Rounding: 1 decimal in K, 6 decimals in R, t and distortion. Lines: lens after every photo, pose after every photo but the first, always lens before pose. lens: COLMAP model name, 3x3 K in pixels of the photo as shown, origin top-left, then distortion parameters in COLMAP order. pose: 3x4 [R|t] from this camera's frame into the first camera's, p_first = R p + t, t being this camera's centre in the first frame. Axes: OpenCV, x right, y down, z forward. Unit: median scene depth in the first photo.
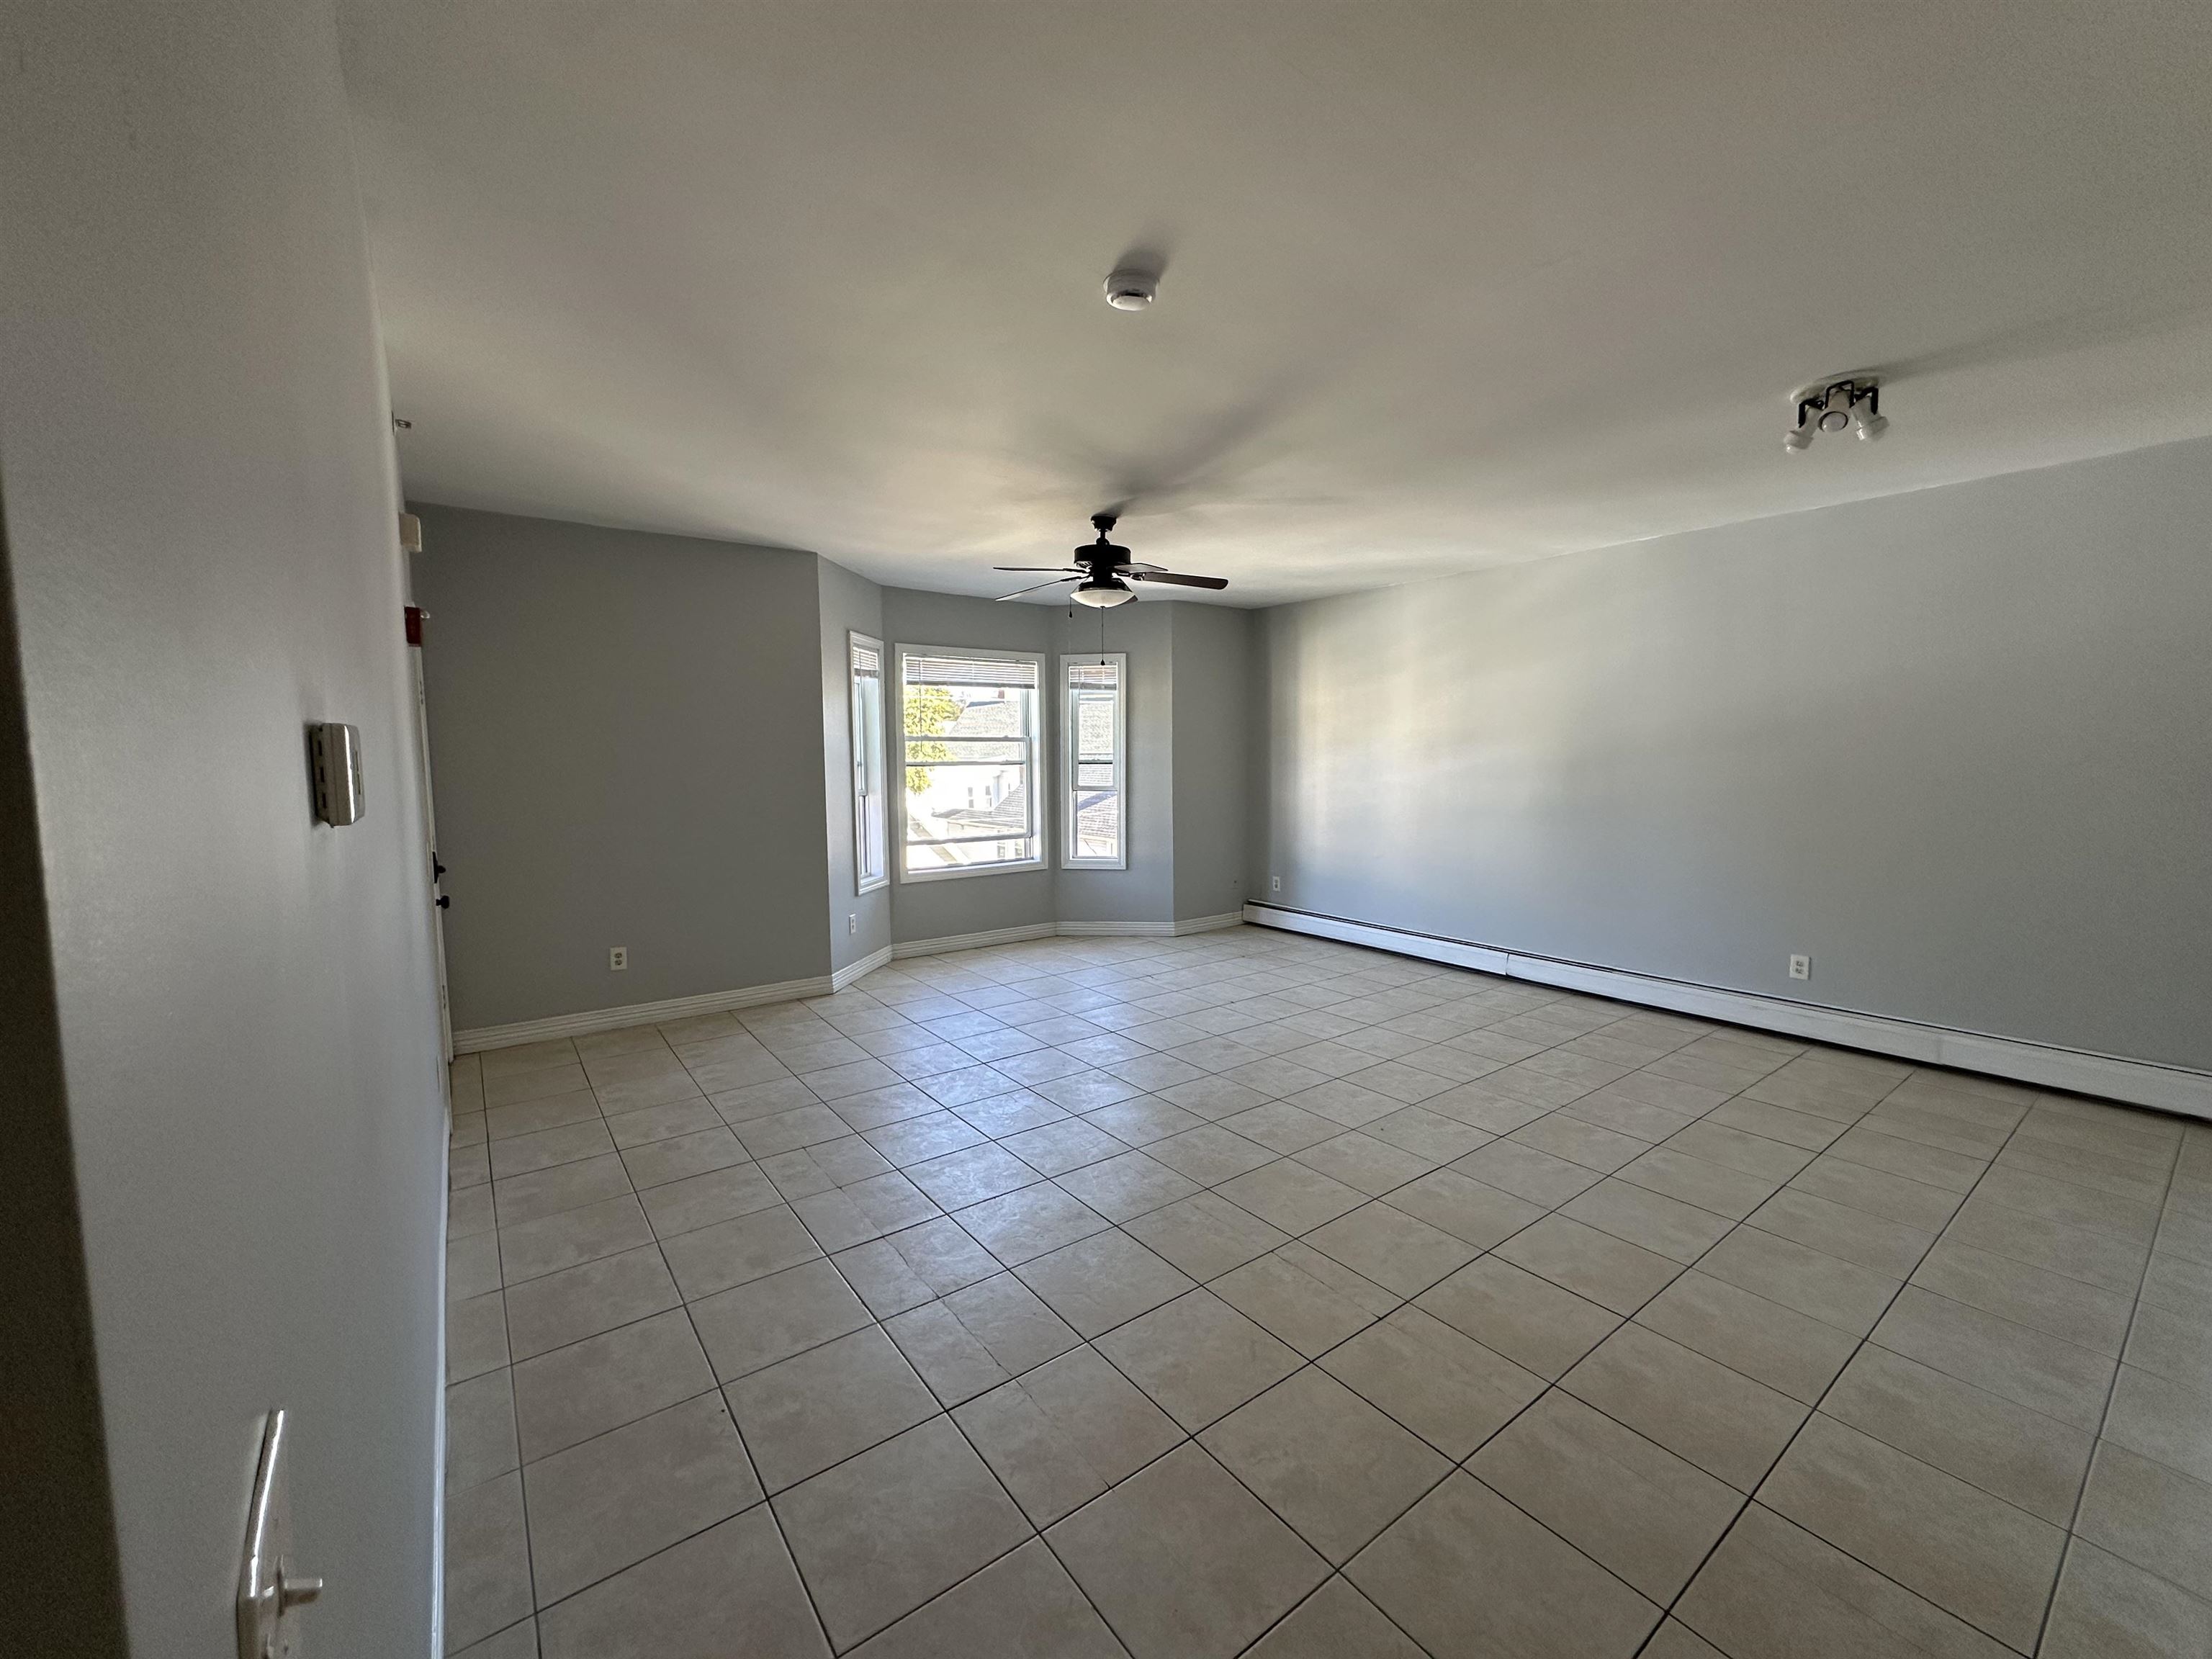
lens RADIAL K [[888.1, 0, 1110.3], [0, 888.1, 829.1], [0, 0, 1]] dist [0.001636, 0.000145]
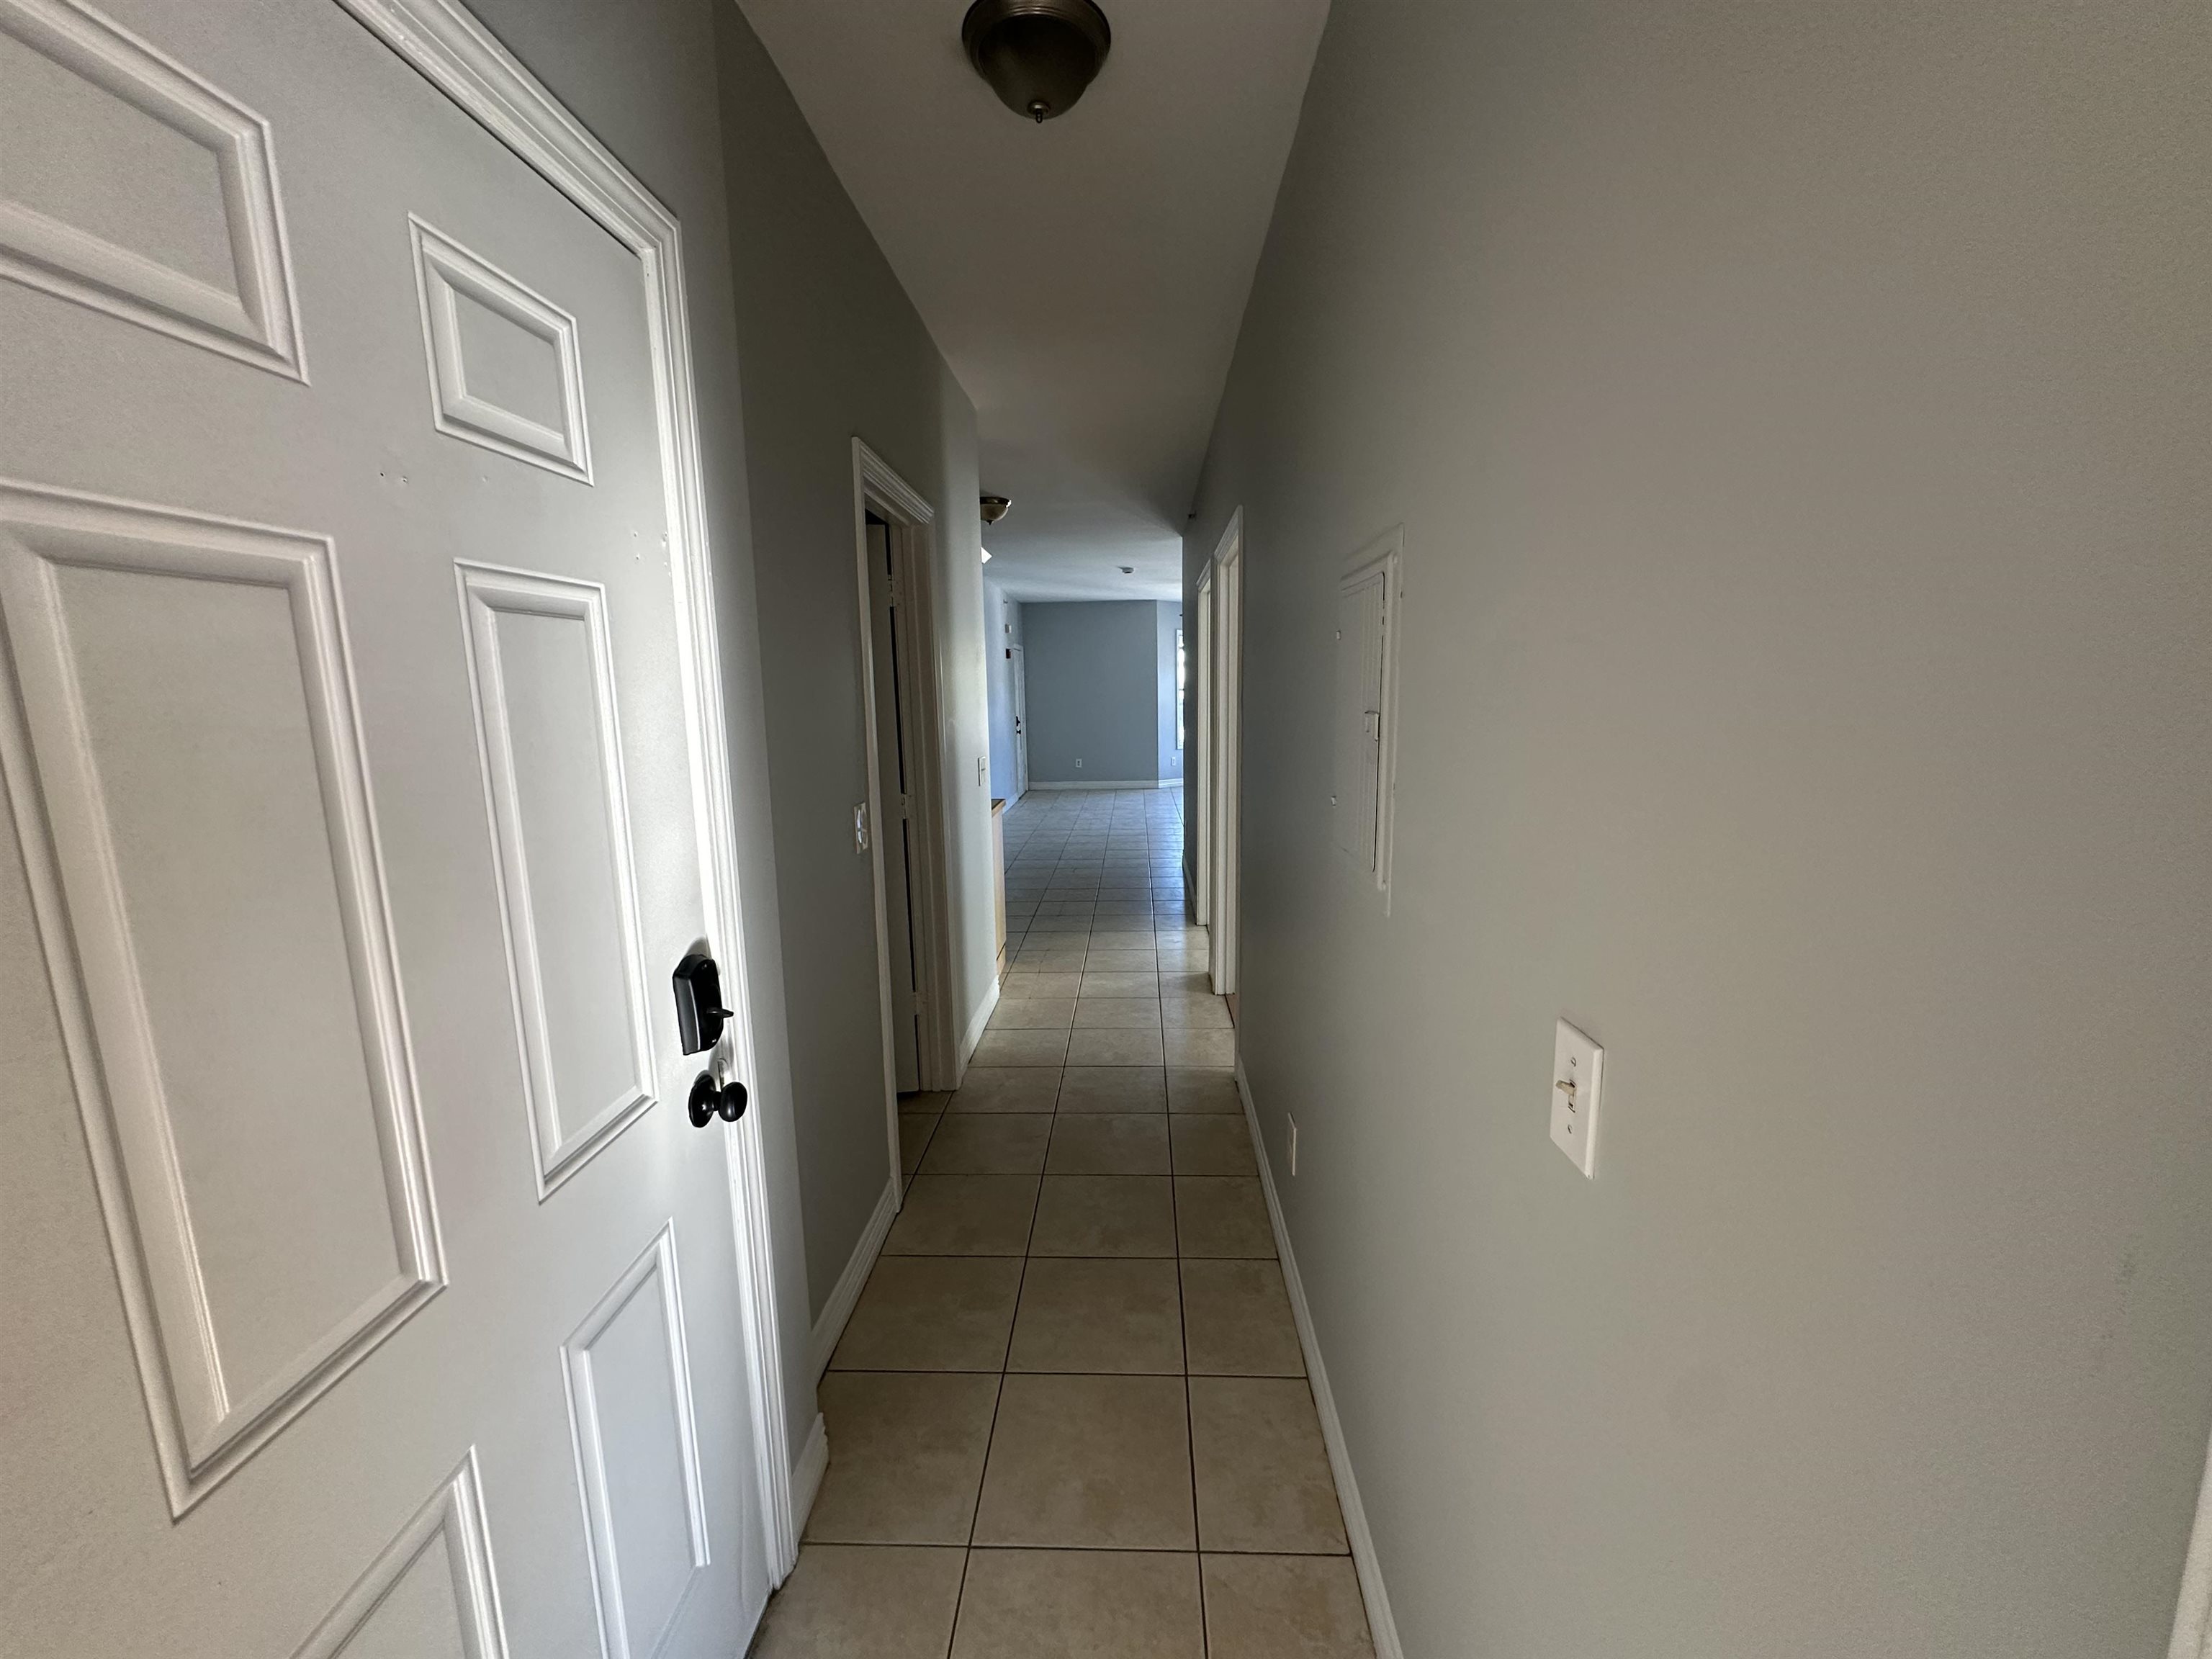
lens RADIAL K [[888.1, 0, 1107.1], [0, 888.1, 830.8], [0, 0, 1]] dist [0.001636, 0.000145]
pose [[0.780131, 0.099447, -0.617661, 1.193624], [-0.045046, 0.993652, 0.103089, 0.068770], [0.623992, -0.052600, 0.779658, -1.048101]]
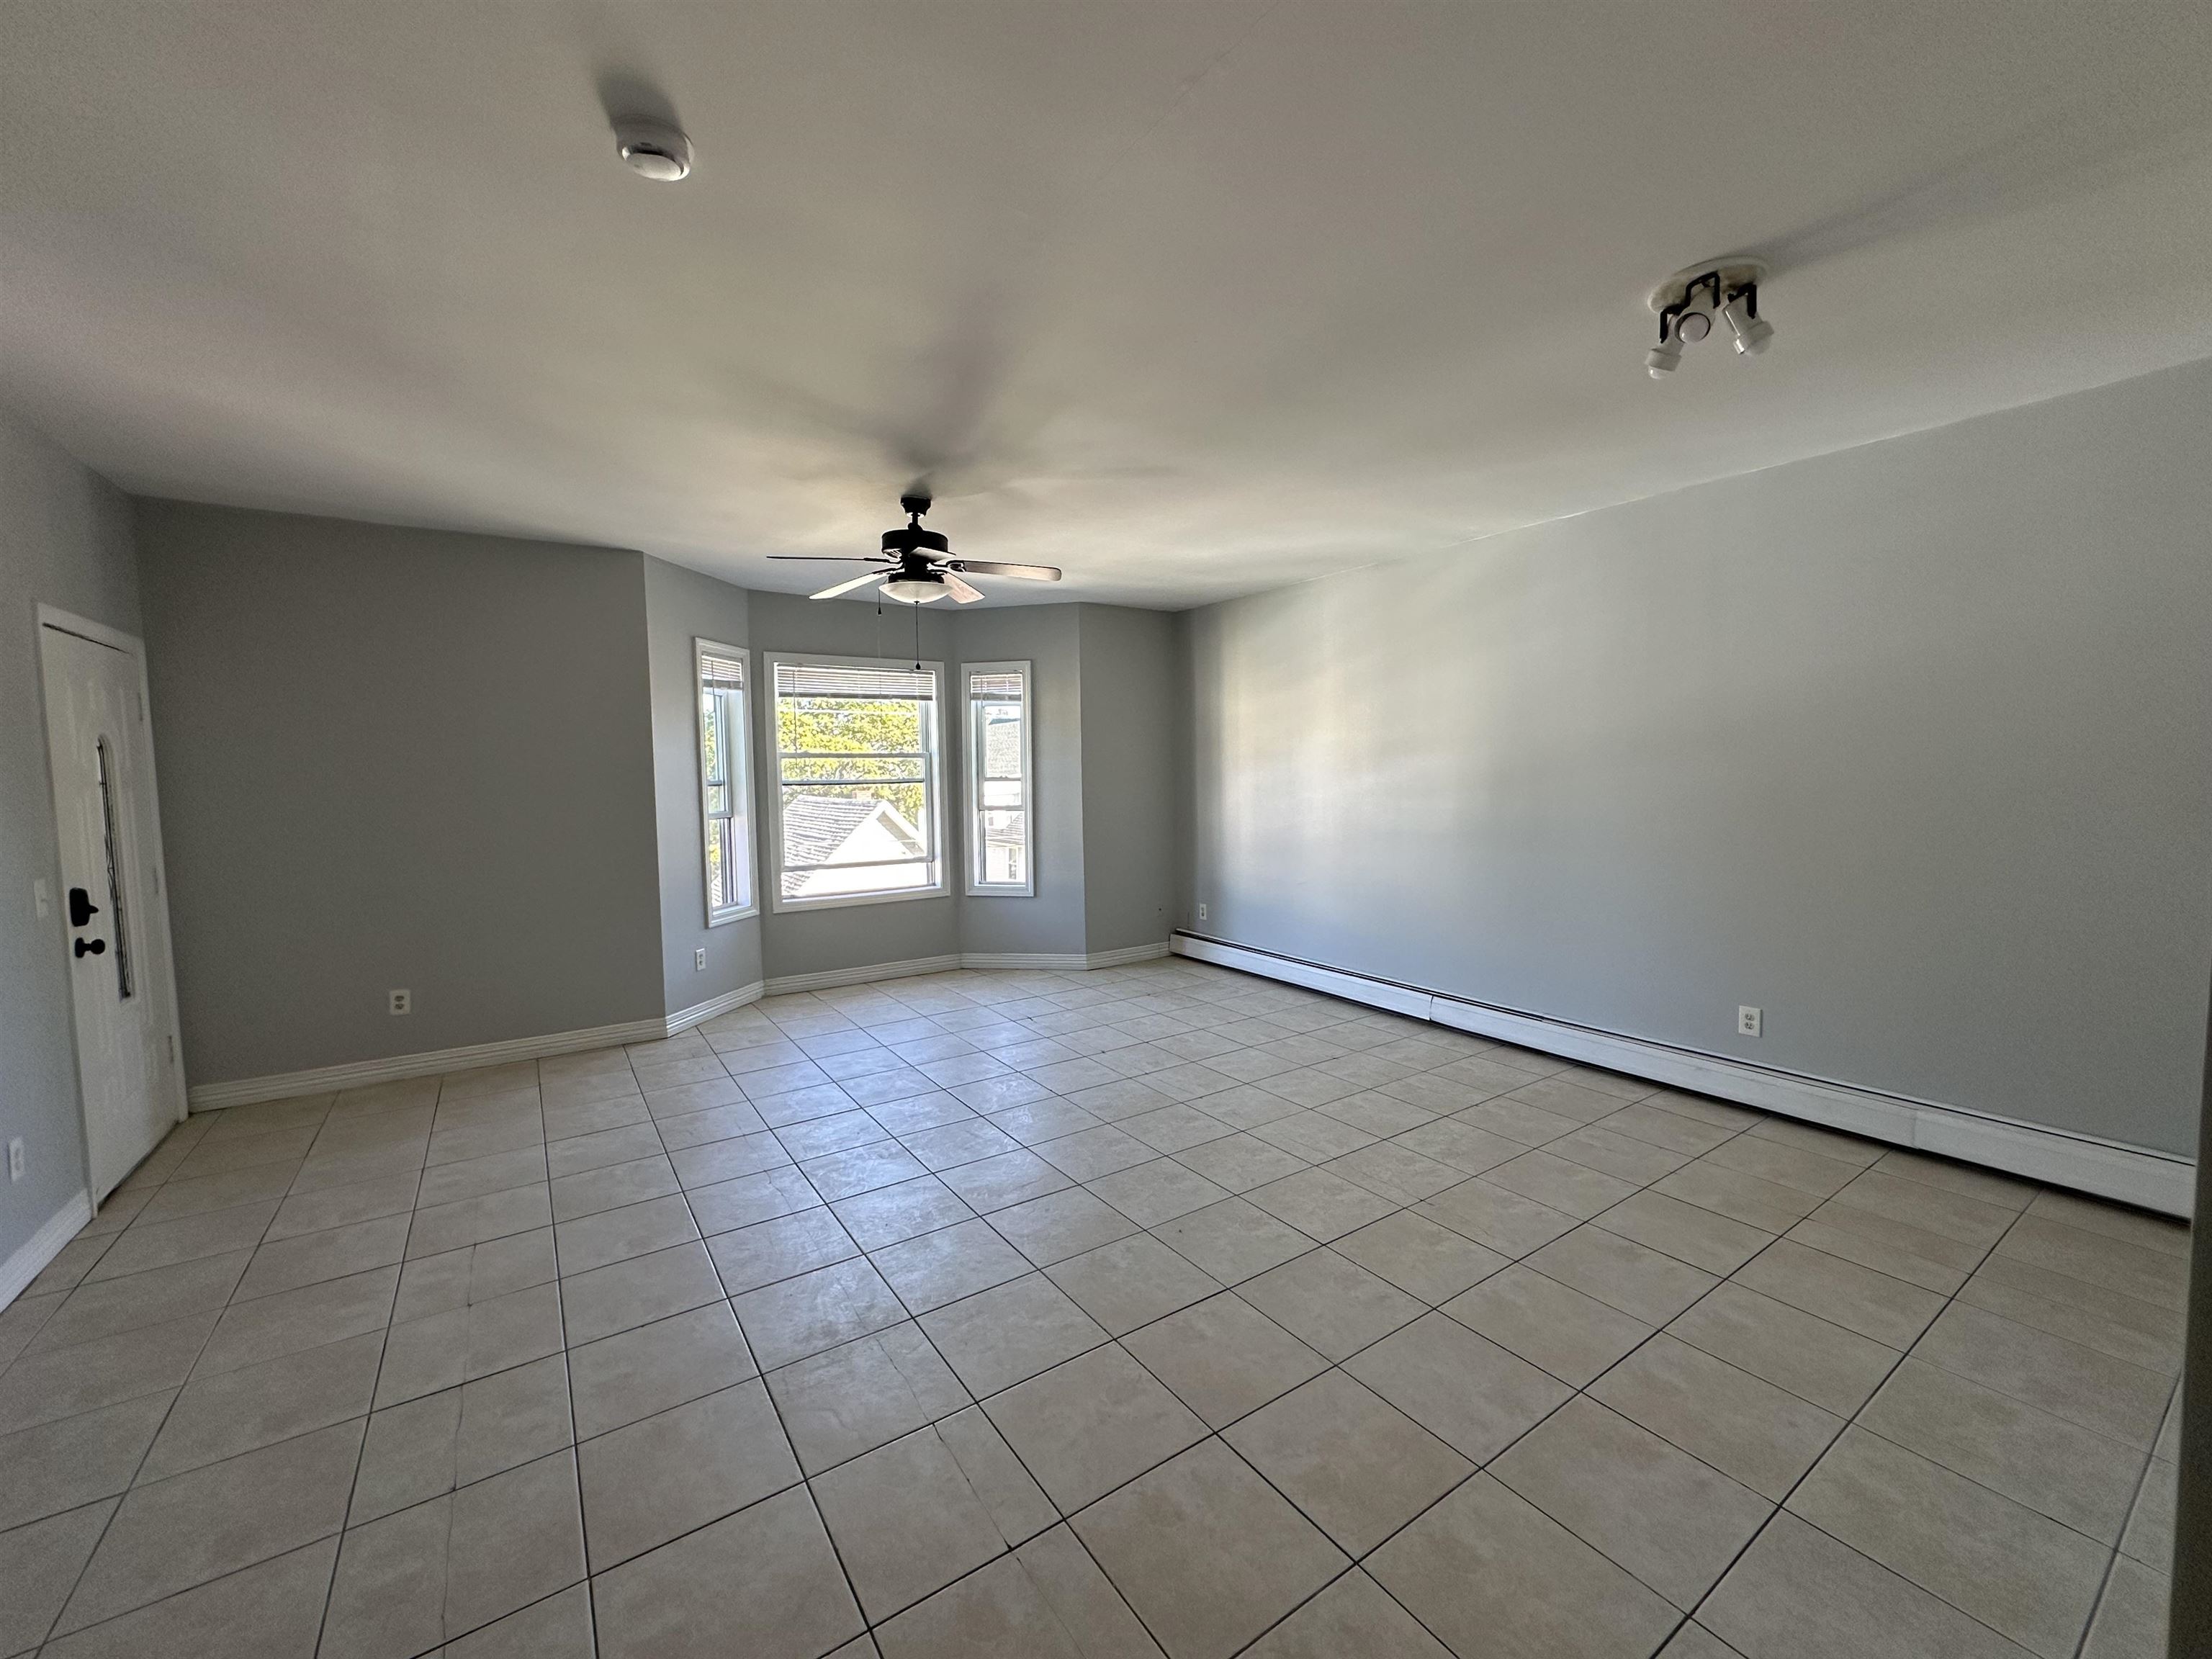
lens RADIAL K [[888.1, 0, 1109.2], [0, 888.1, 829.0], [0, 0, 1]] dist [0.001636, 0.000145]
pose [[0.998950, -0.004022, -0.045634, 0.204975], [0.003175, 0.999821, -0.018635, -0.009828], [0.045701, 0.018470, 0.998784, 0.133236]]
